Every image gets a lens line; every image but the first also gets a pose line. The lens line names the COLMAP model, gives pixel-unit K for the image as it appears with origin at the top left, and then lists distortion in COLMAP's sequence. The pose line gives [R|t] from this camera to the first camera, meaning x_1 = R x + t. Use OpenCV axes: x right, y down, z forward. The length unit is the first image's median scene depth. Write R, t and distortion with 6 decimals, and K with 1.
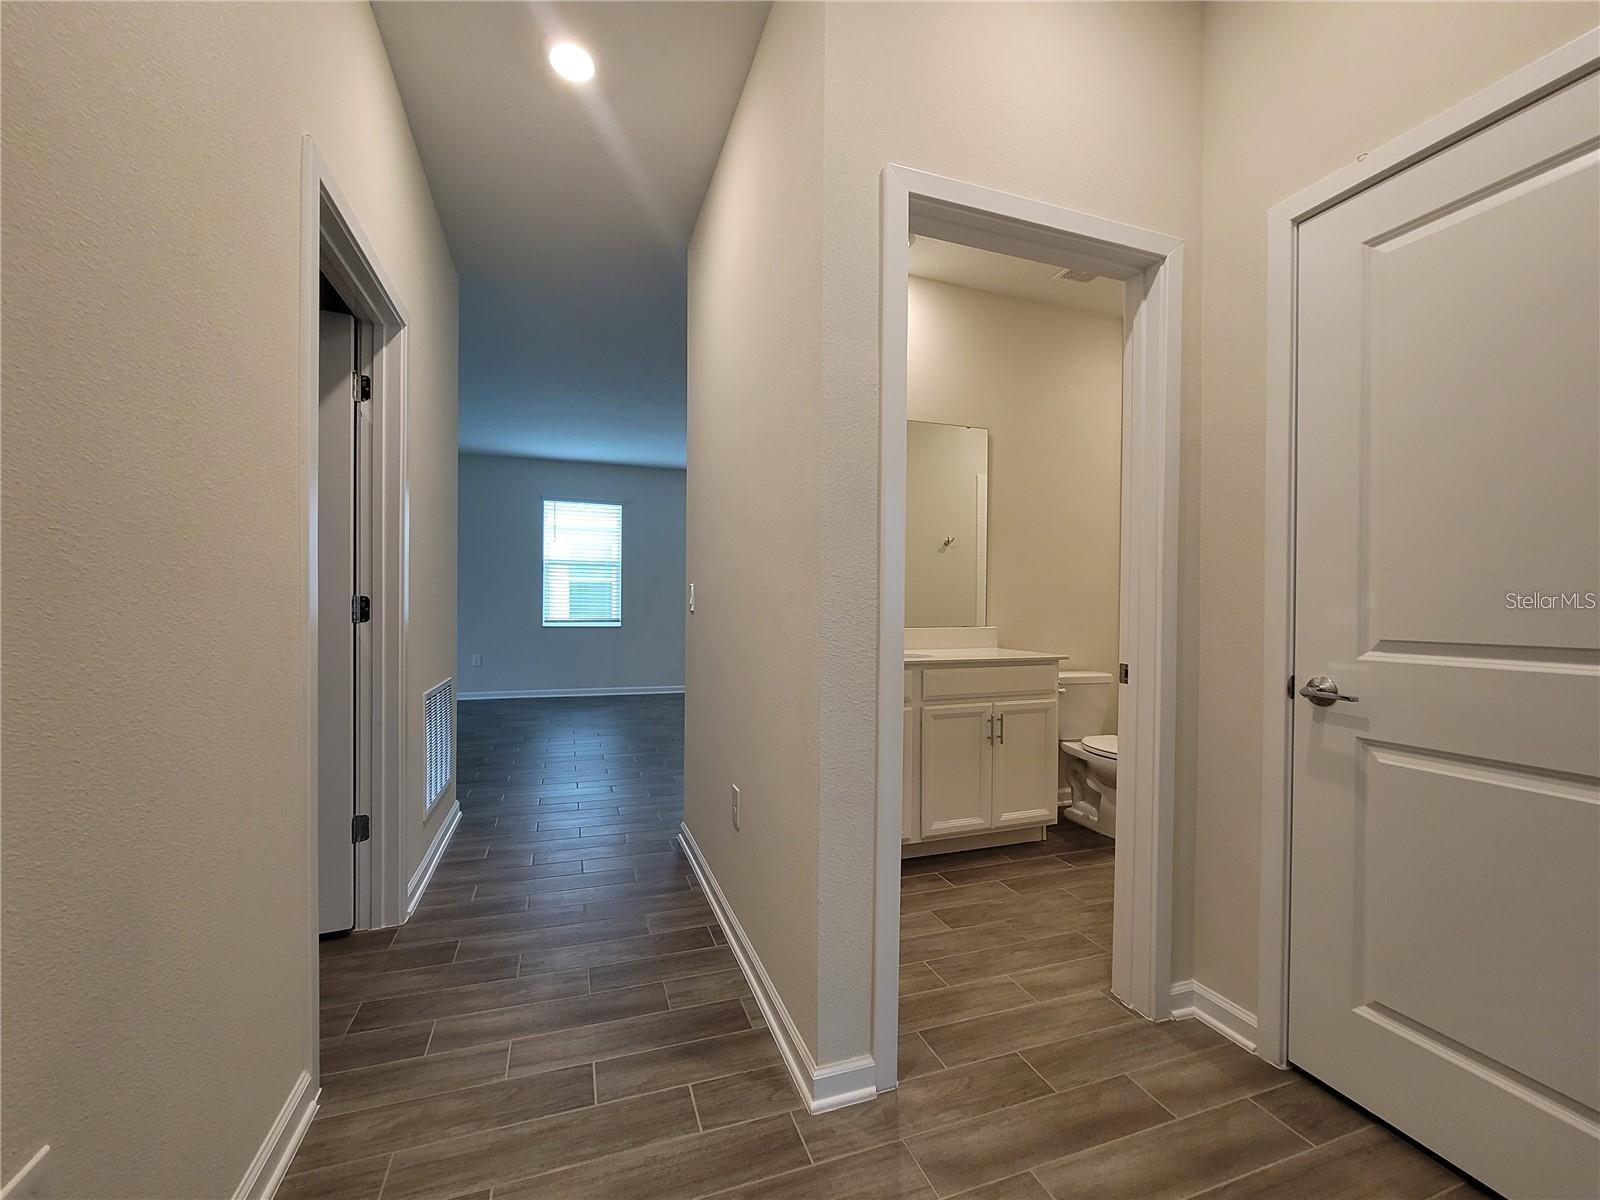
lens RADIAL K [[659.5, 0, 798.9], [0, 659.5, 611.0], [0, 0, 1]] dist [-0.009957, 0.003594]
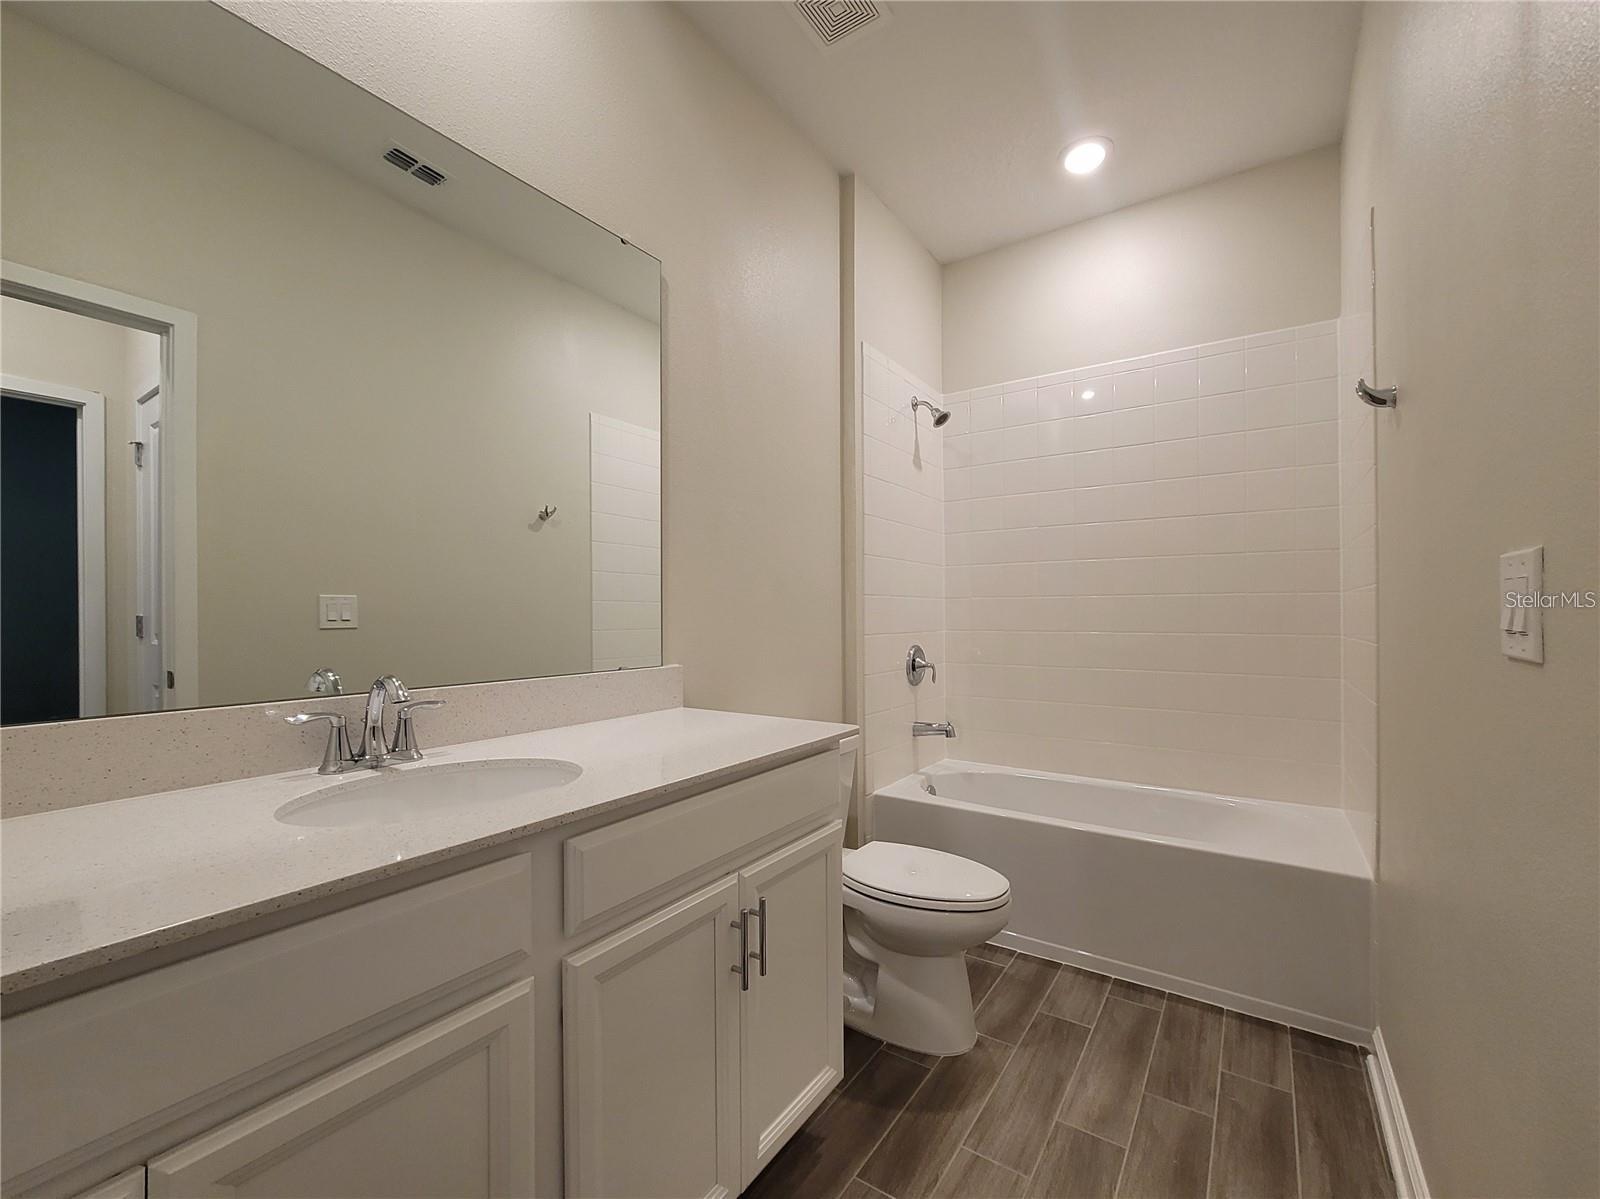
lens RADIAL K [[659.5, 0, 798.9], [0, 659.5, 610.5], [0, 0, 1]] dist [-0.009957, 0.003594]
pose [[0.801148, -0.006969, 0.598426, 0.090786], [0.017986, 0.999761, -0.012437, -0.010474], [-0.598197, 0.020728, 0.801081, 0.667612]]
